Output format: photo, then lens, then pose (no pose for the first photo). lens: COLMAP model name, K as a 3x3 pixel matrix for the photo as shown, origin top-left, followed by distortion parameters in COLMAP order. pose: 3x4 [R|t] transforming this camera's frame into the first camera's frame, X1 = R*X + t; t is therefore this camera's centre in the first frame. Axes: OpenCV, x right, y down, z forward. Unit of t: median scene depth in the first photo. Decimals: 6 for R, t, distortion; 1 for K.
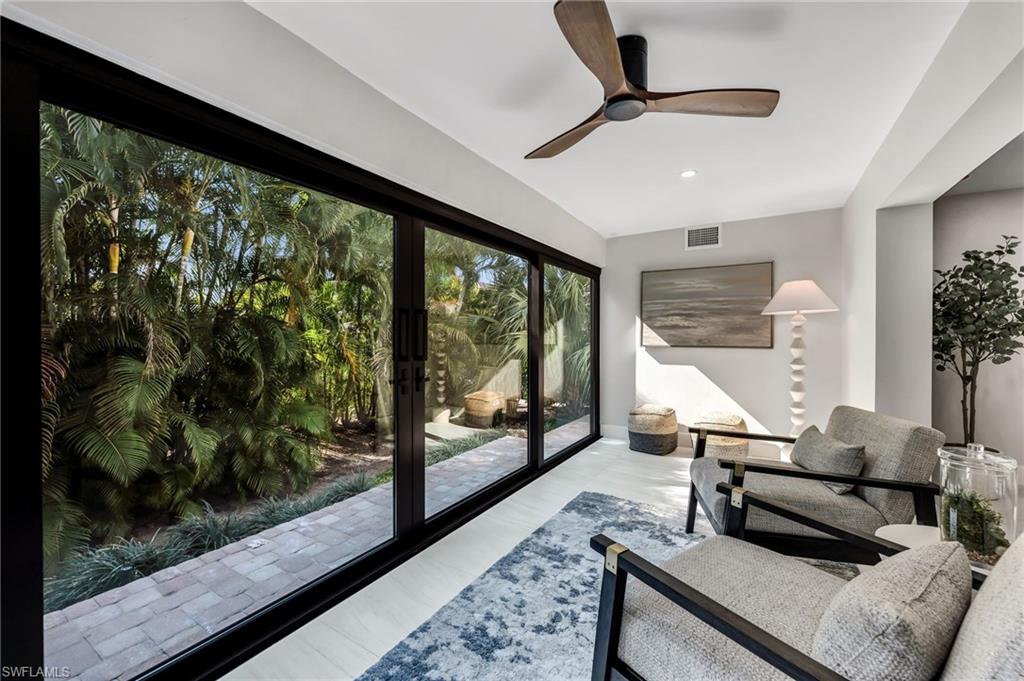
lens RADIAL K [[414.3, 0, 508.5], [0, 414.3, 339.6], [0, 0, 1]] dist [0.001037, -0.000528]
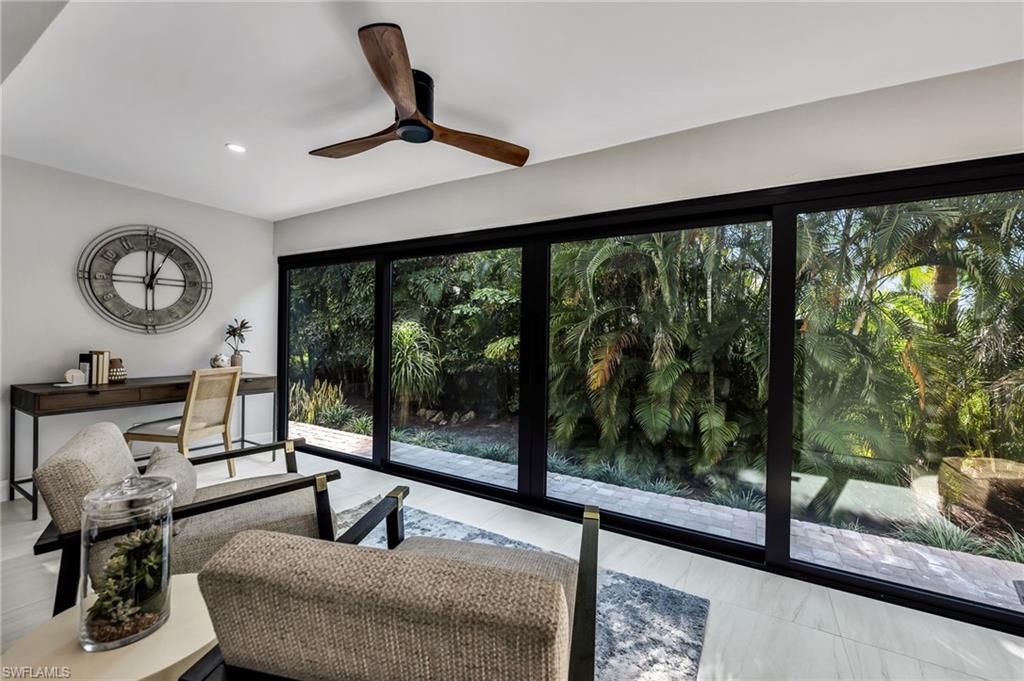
lens RADIAL K [[414.3, 0, 508.5], [0, 414.3, 339.6], [0, 0, 1]] dist [0.001037, -0.000528]
pose [[0.013406, -0.001519, -0.999909, 0.811174], [-0.026194, 0.999655, -0.001870, 0.001807], [0.999567, 0.026217, 0.013362, 0.728479]]
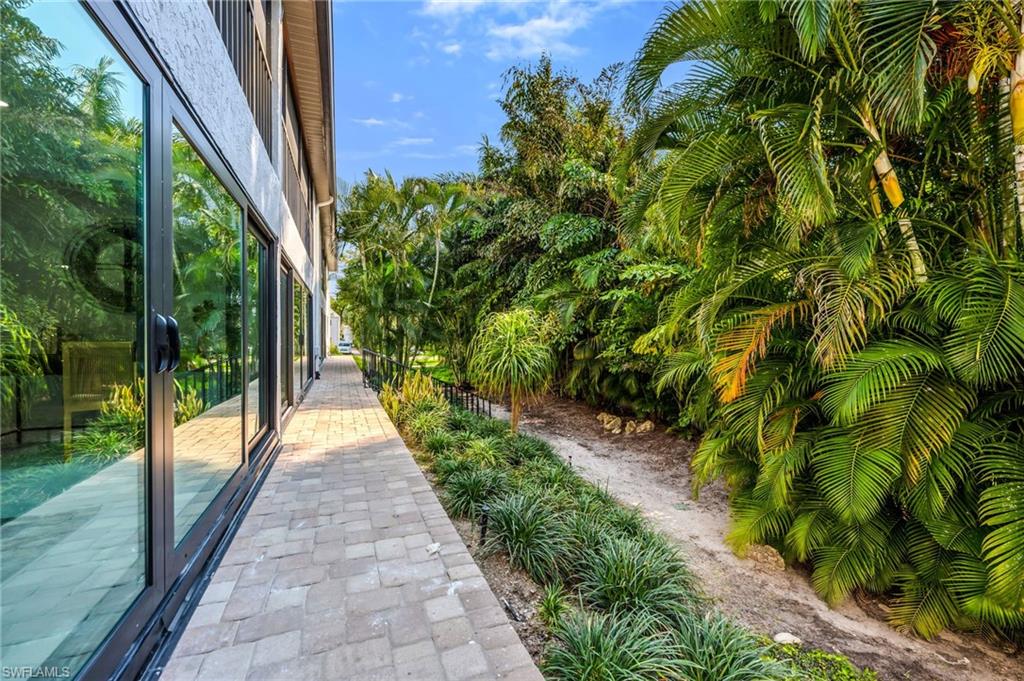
lens RADIAL K [[407.0, 0, 514.1], [0, 407.0, 341.6], [0, 0, 1]] dist [-0.000832, -0.000170]
pose [[-0.575543, -0.005666, -0.817752, -0.037920], [-0.021521, 0.999735, 0.008220, 0.070585], [0.817488, 0.022330, -0.575512, 1.466664]]
